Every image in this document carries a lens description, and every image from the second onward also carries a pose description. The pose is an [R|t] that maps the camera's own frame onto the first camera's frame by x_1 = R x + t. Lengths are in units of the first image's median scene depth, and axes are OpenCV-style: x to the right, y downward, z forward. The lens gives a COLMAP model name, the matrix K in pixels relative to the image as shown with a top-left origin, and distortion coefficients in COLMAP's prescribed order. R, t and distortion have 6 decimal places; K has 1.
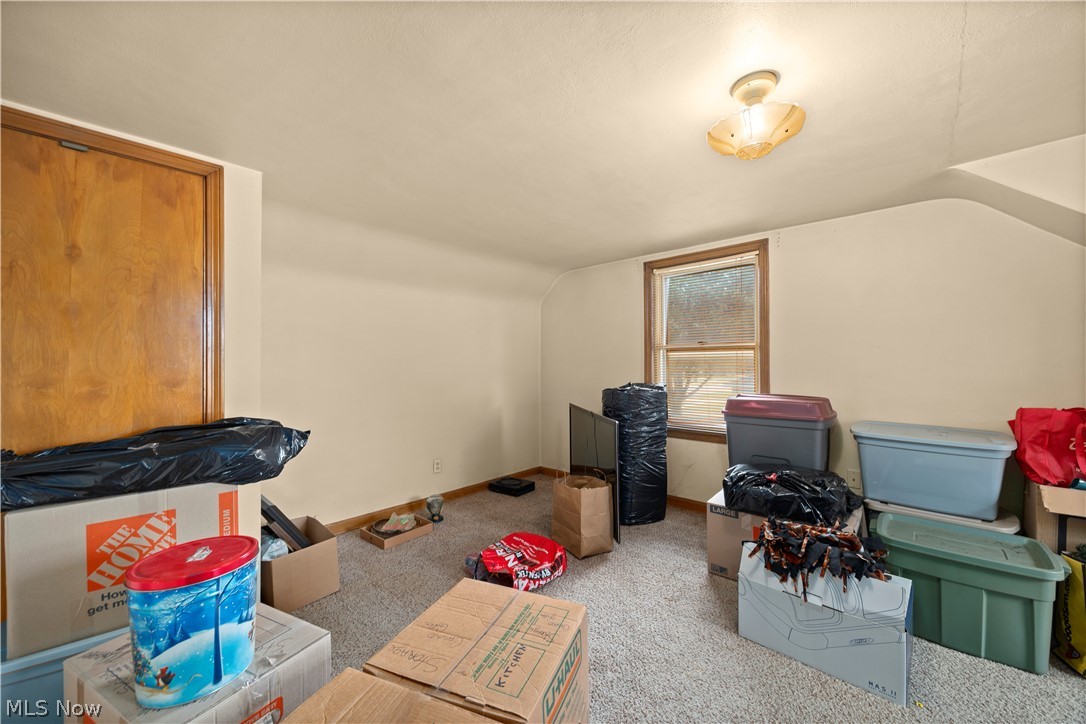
lens RADIAL K [[420.2, 0, 543.0], [0, 420.2, 362.0], [0, 0, 1]] dist [0.002007, 0.000231]
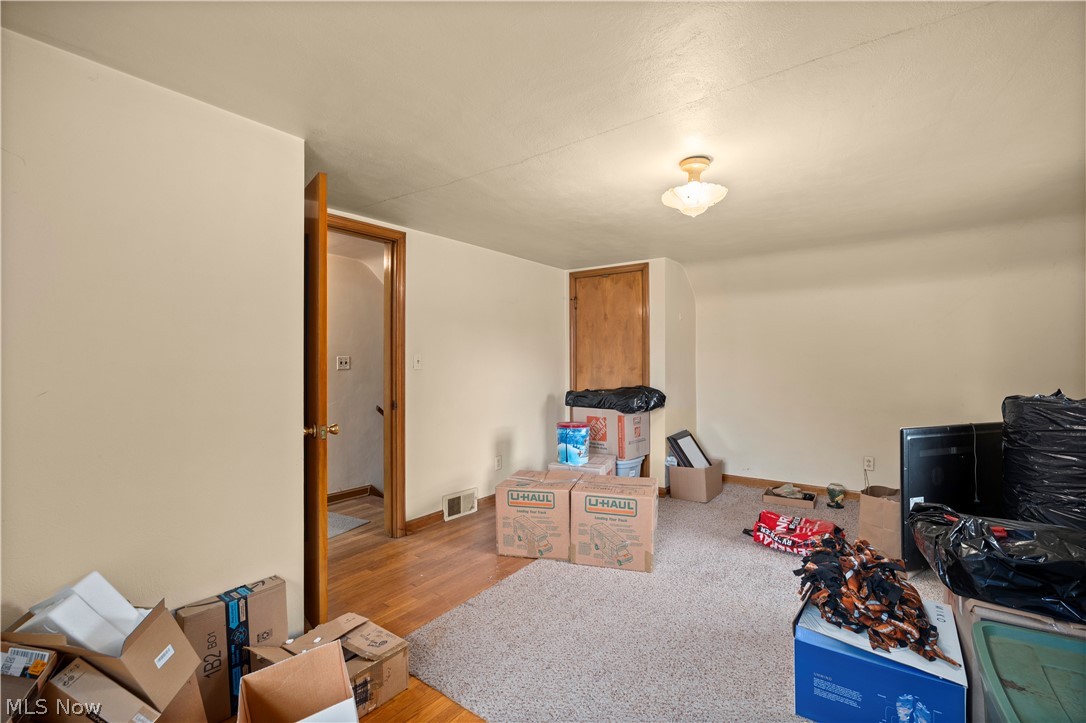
lens RADIAL K [[478.1, 0, 543.0], [0, 478.1, 361.5], [0, 0, 1]] dist [0.000252, 0.000014]
pose [[0.141183, 0.013382, -0.989893, 1.679296], [0.006520, 0.999874, 0.014447, -0.028585], [0.989962, -0.008494, 0.141078, 0.192903]]
